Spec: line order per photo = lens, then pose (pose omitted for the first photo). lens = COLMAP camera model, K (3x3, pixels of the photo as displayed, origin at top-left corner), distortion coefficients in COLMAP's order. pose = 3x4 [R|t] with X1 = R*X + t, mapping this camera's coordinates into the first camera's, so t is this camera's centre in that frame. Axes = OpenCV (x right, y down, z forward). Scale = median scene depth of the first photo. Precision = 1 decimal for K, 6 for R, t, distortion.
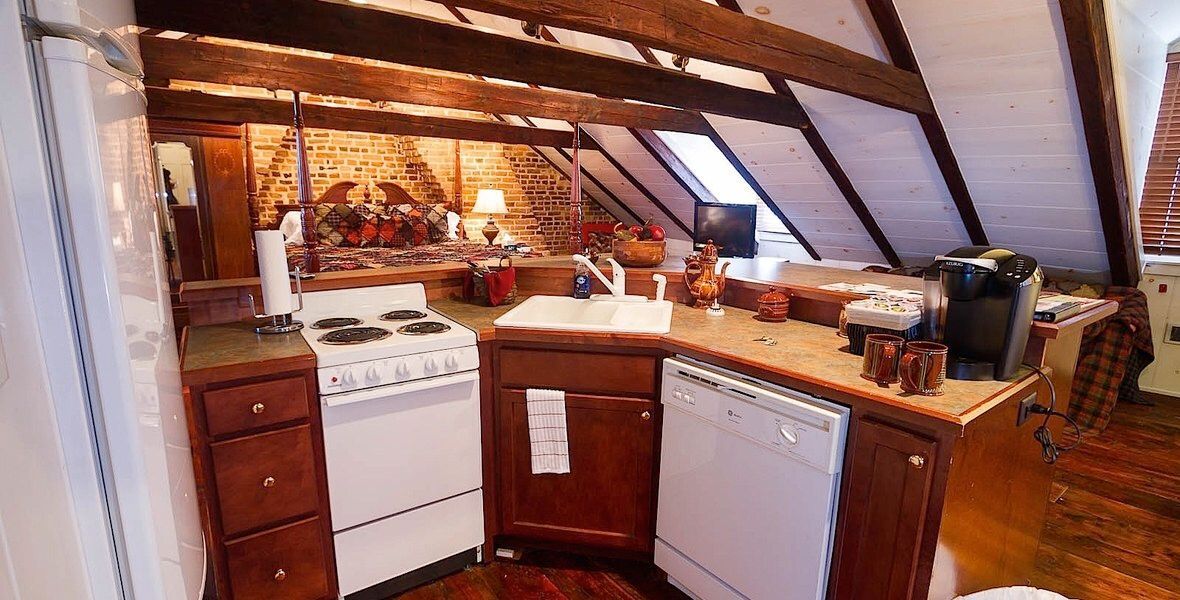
lens RADIAL K [[542.8, 0, 590.0], [0, 542.8, 300.0], [0, 0, 1]] dist [-0.049183, -0.000152]
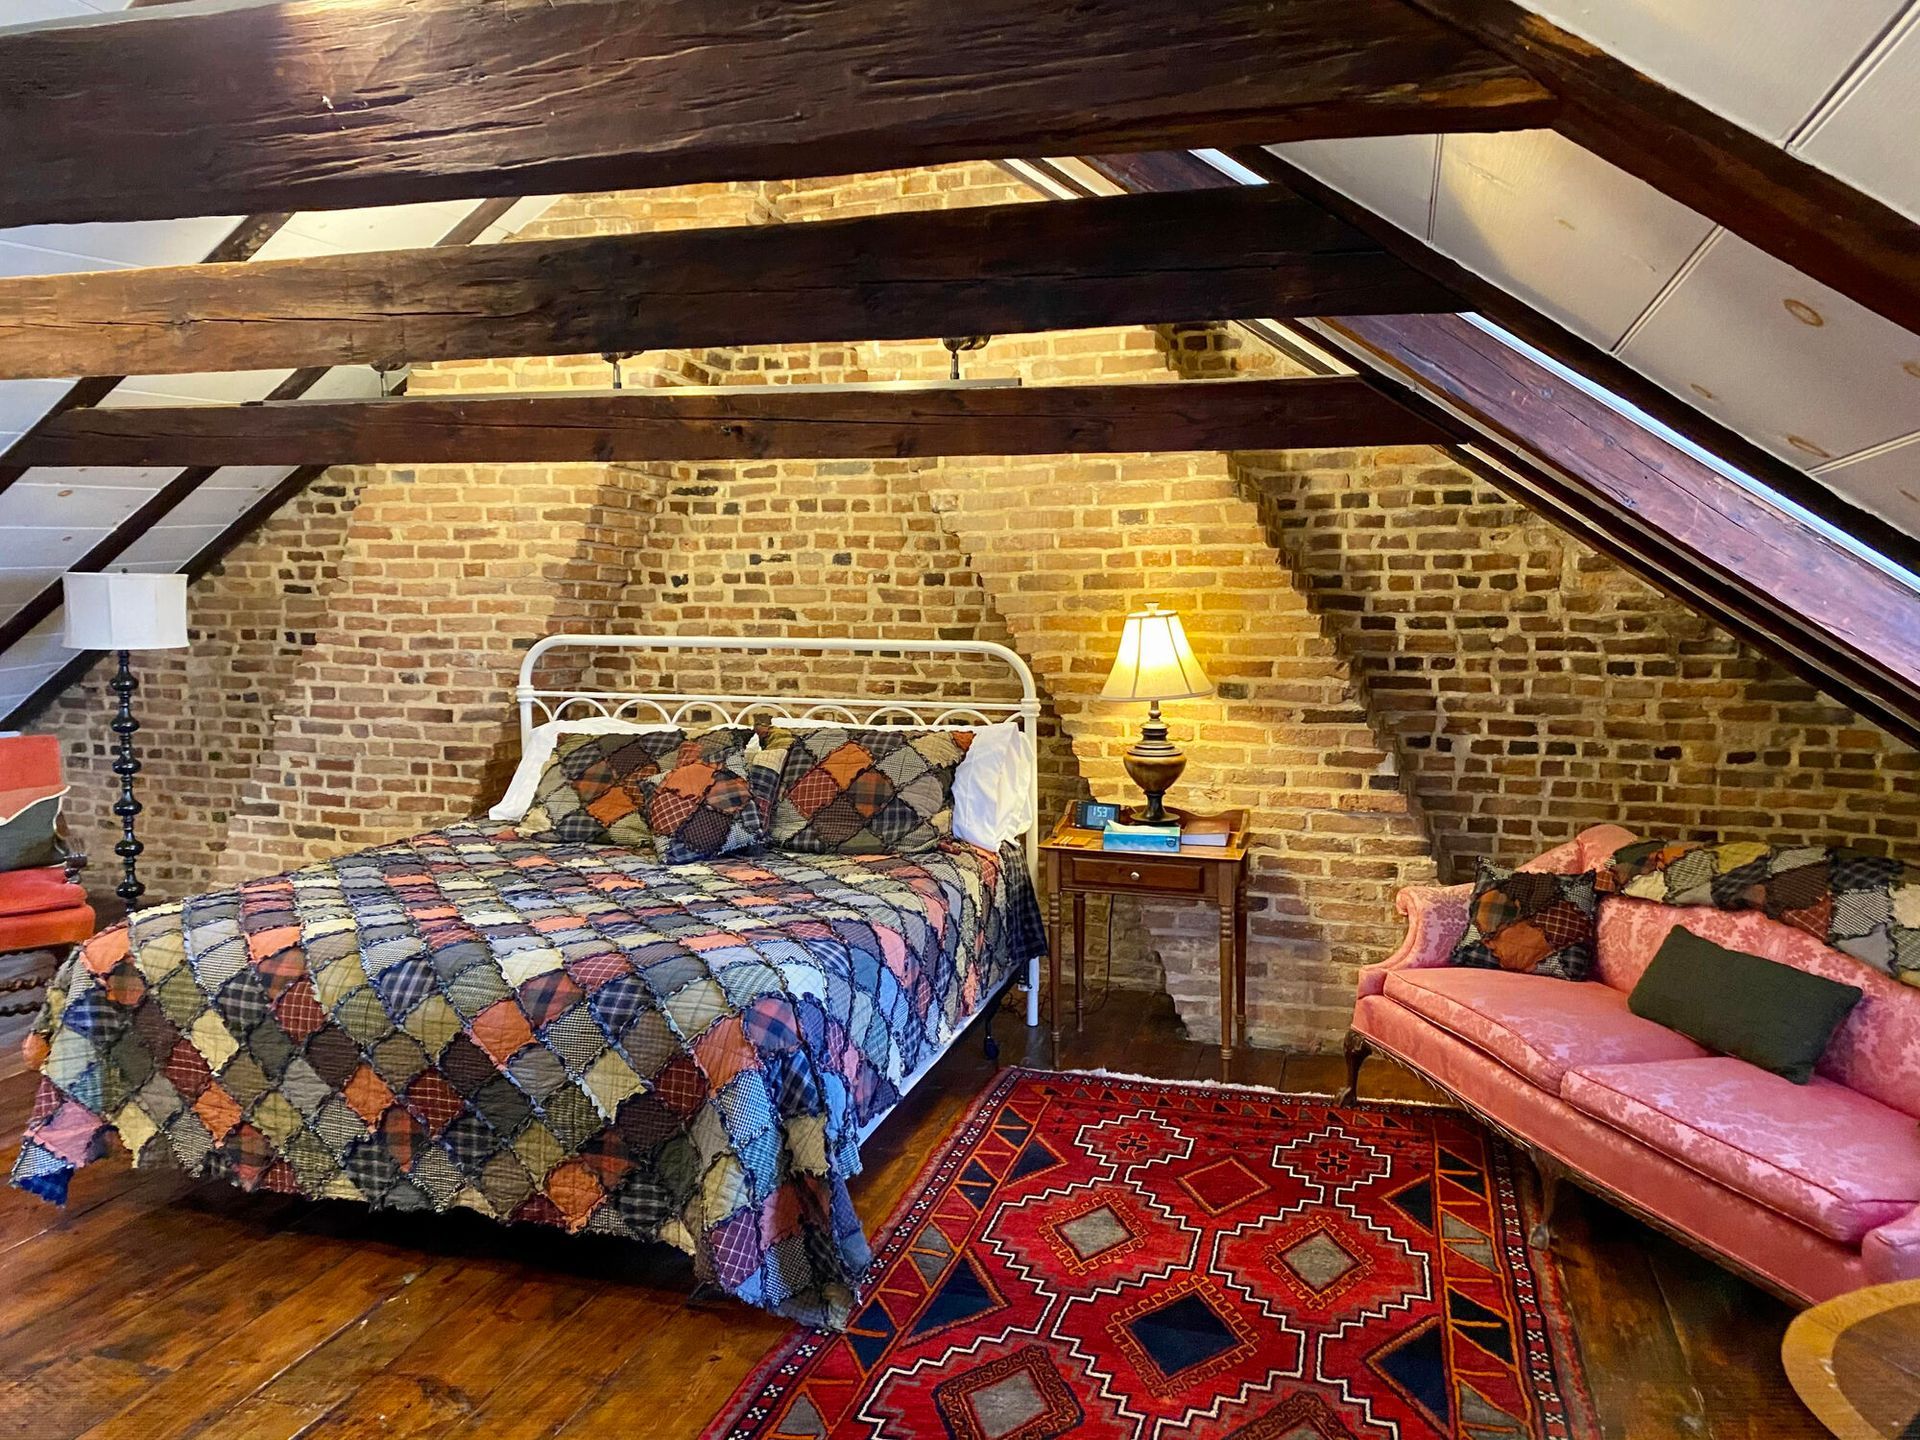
lens RADIAL K [[1409.9, 0, 960.0], [0, 1409.9, 720.0], [0, 0, 1]] dist [0.003124, -0.000206]
pose [[0.575738, 0.058968, -0.815505, 0.329804], [-0.149327, 0.988204, -0.033967, -0.102830], [0.803883, 0.141333, 0.577752, 0.467876]]
